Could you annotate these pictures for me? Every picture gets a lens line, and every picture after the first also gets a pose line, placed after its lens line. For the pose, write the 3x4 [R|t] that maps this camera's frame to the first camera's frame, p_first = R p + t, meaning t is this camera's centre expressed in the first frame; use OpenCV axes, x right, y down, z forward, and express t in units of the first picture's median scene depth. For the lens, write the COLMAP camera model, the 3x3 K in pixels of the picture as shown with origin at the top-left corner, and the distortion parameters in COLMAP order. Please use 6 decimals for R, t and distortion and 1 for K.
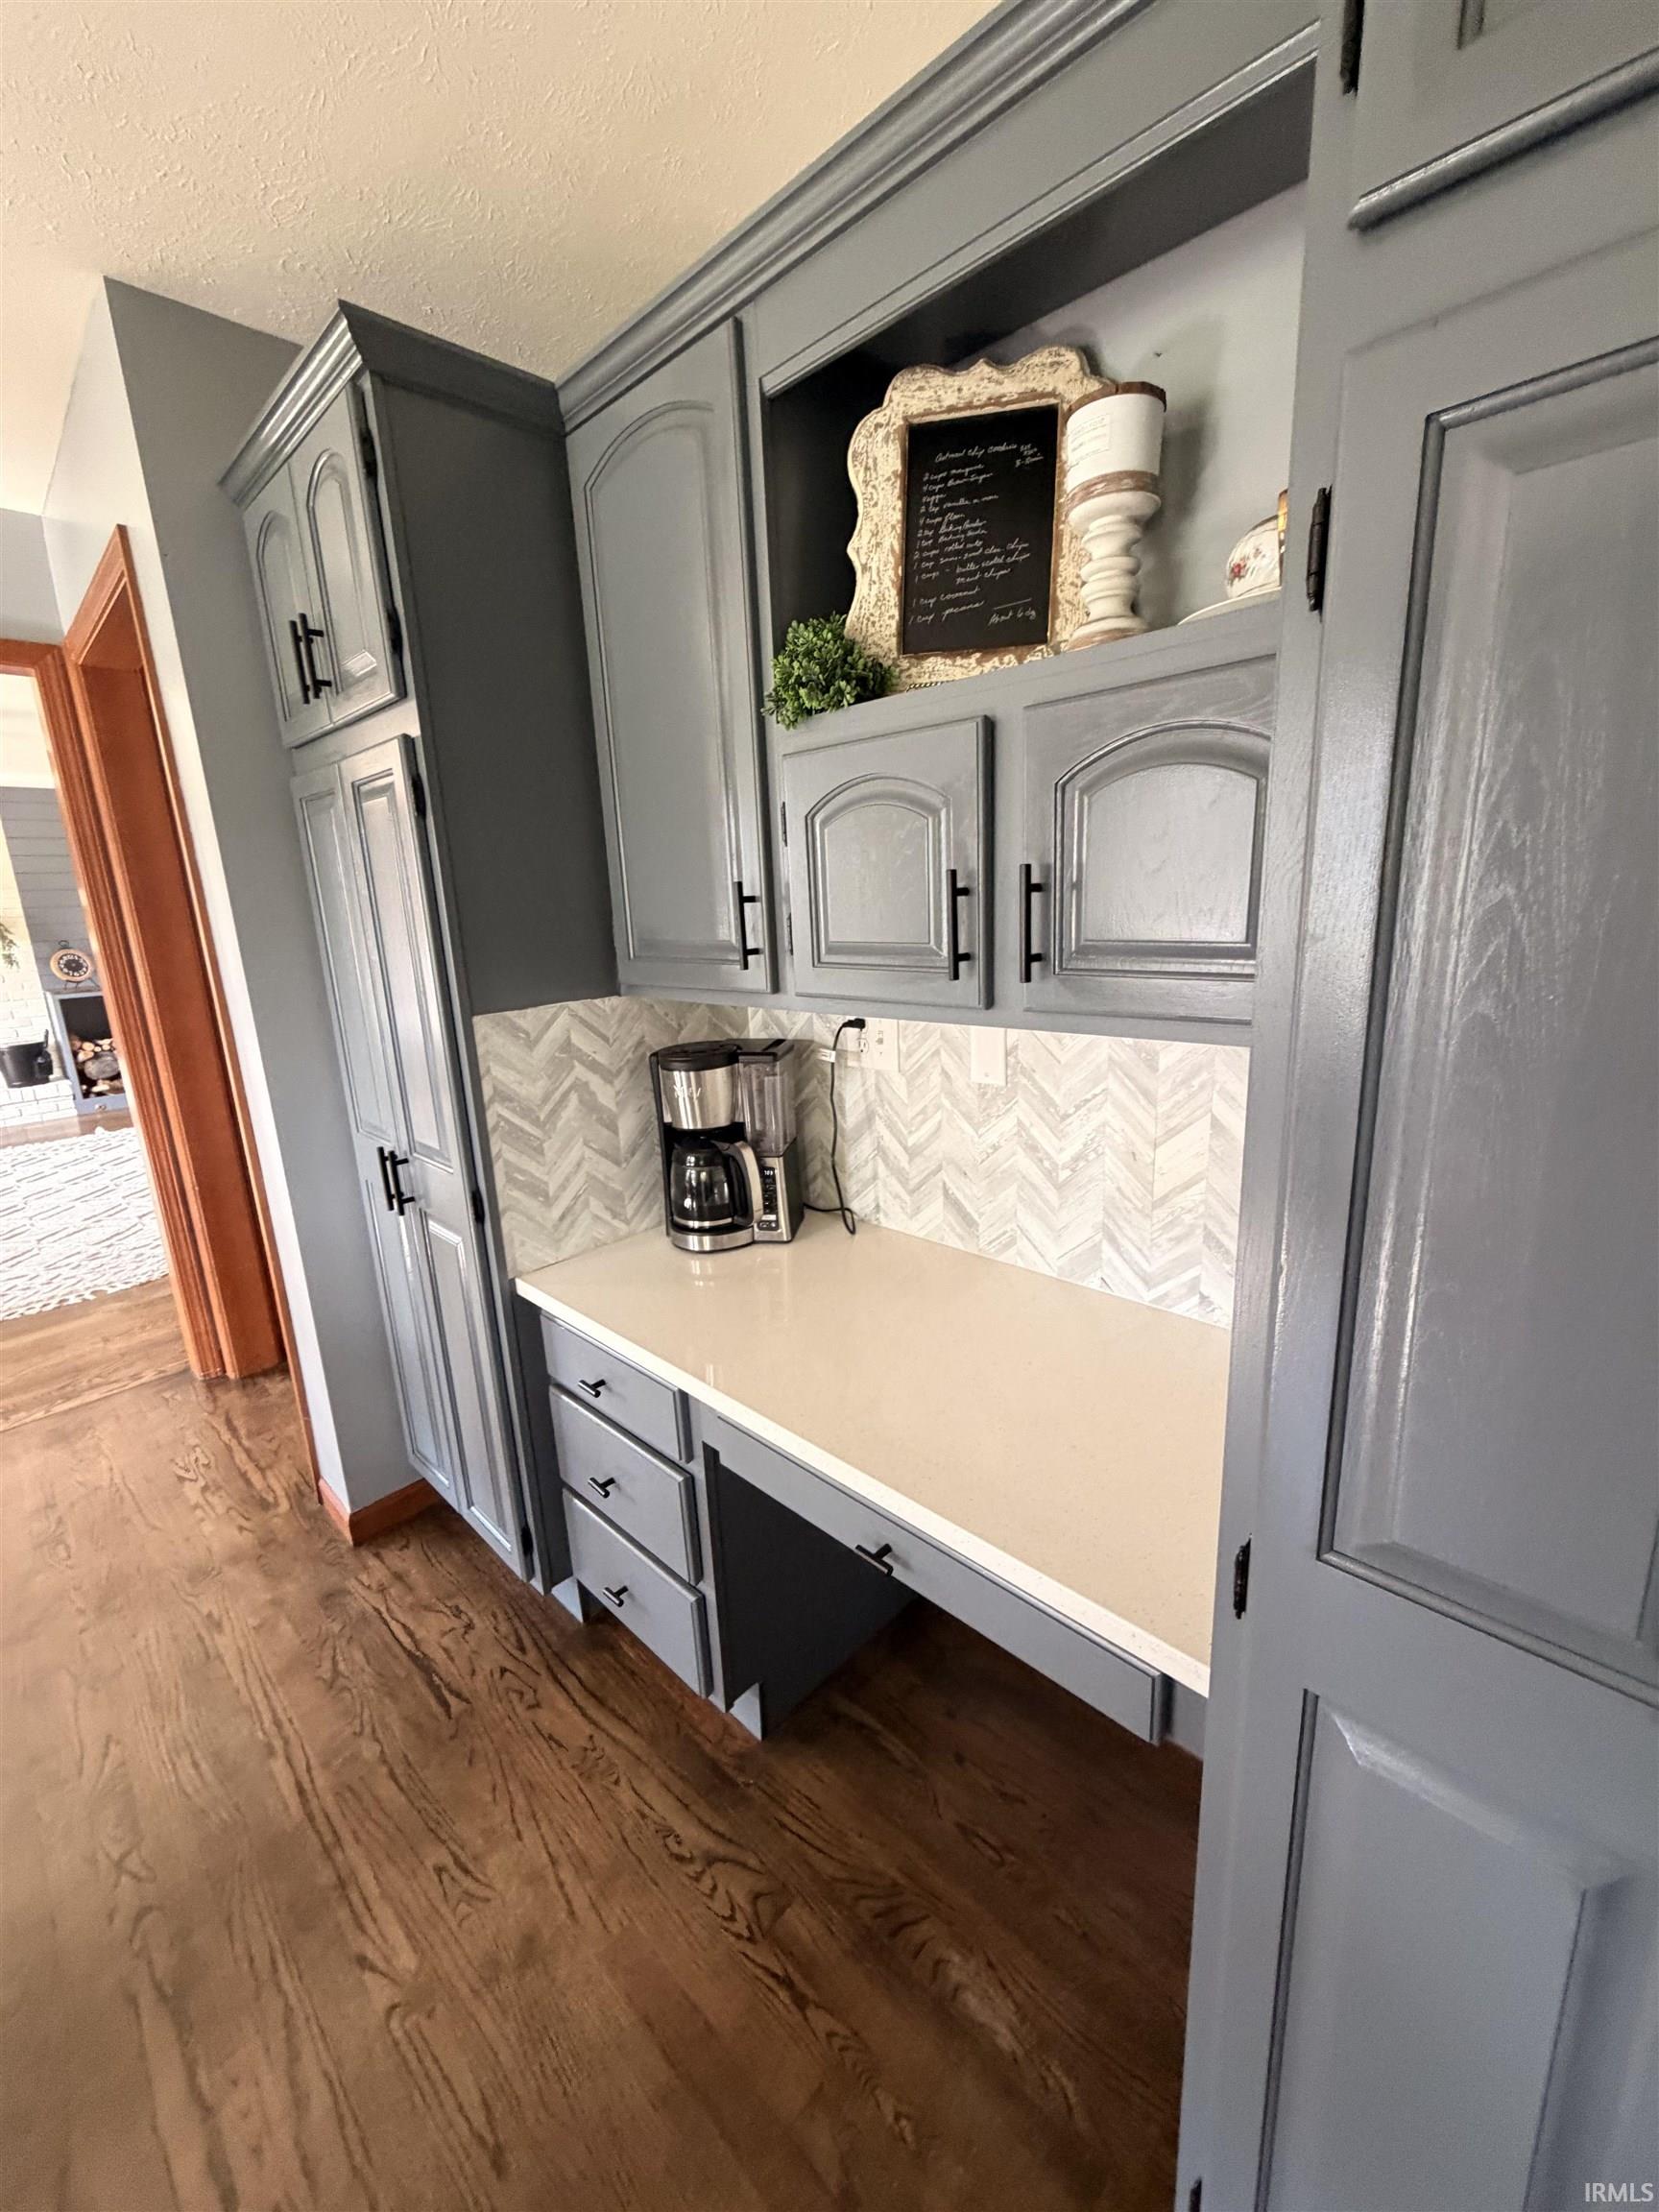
lens RADIAL K [[879.4, 0, 825.1], [0, 879.4, 1097.9], [0, 0, 1]] dist [-0.000842, 0.000424]
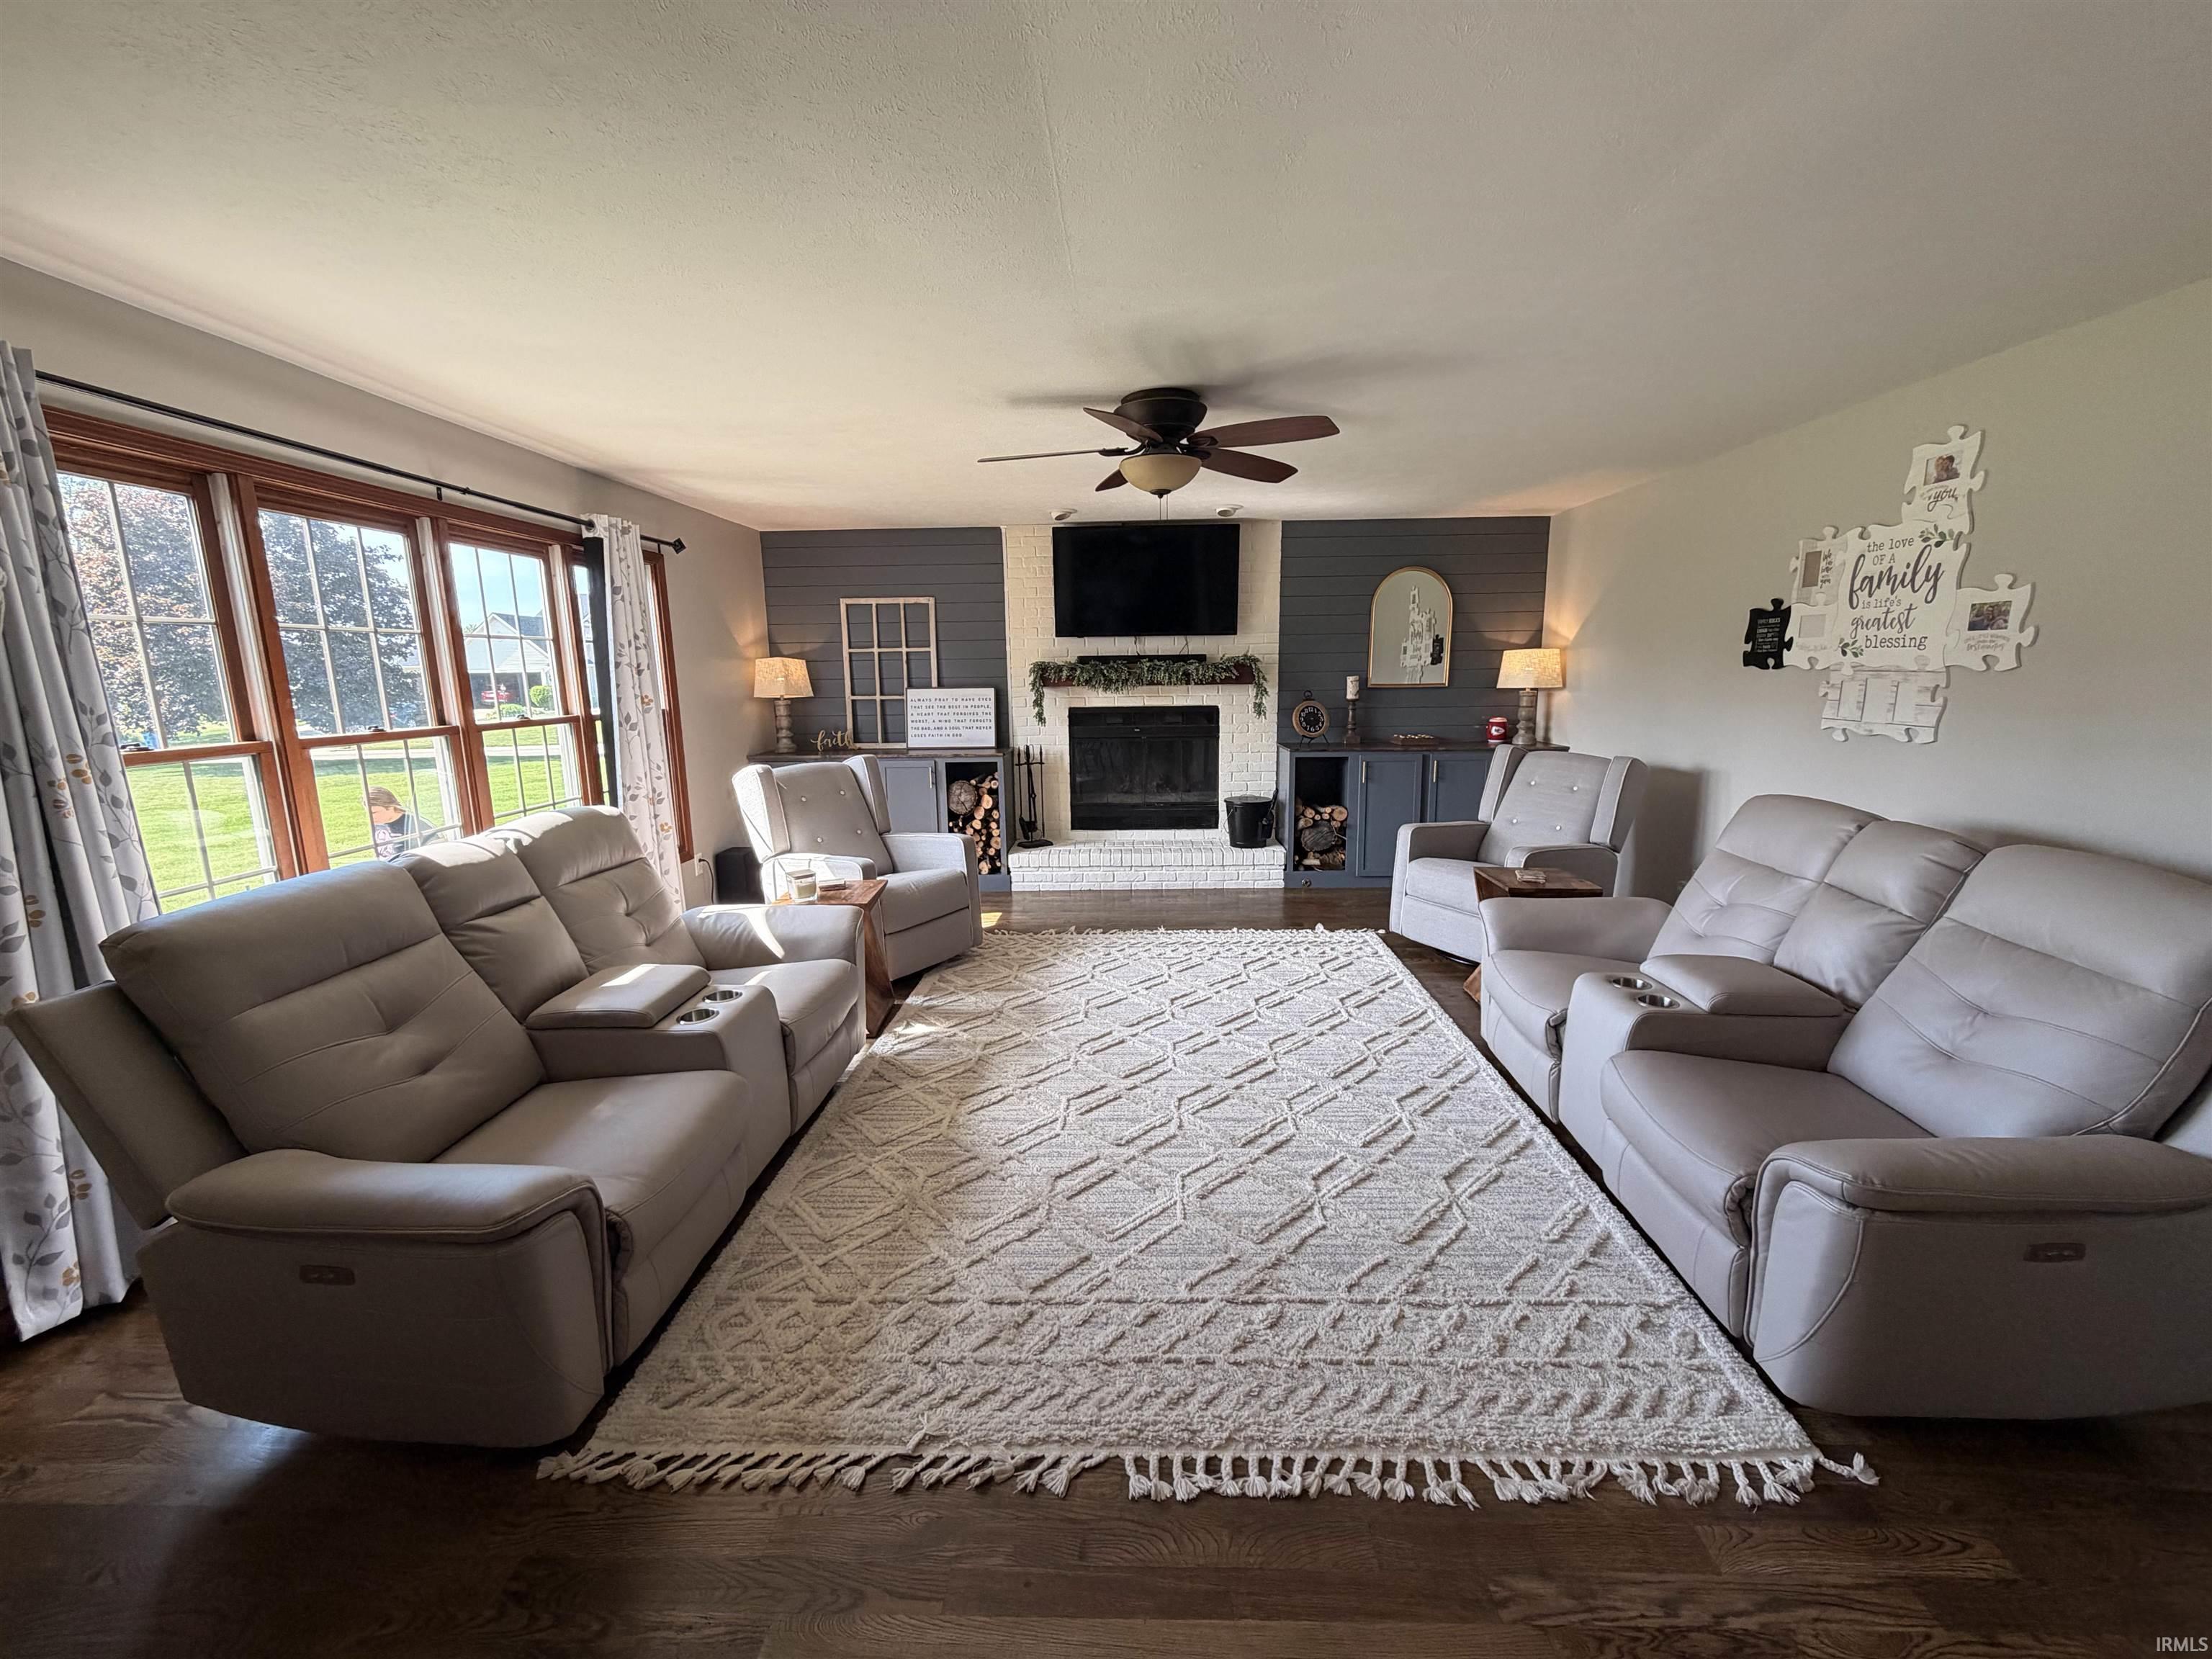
lens RADIAL K [[879.4, 0, 1106.8], [0, 879.4, 833.1], [0, 0, 1]] dist [-0.000842, 0.000424]
pose [[0.673327, 0.170672, -0.719376, -1.734896], [-0.185098, 0.980919, 0.059473, -0.271706], [0.715800, 0.093110, 0.692070, 1.286611]]
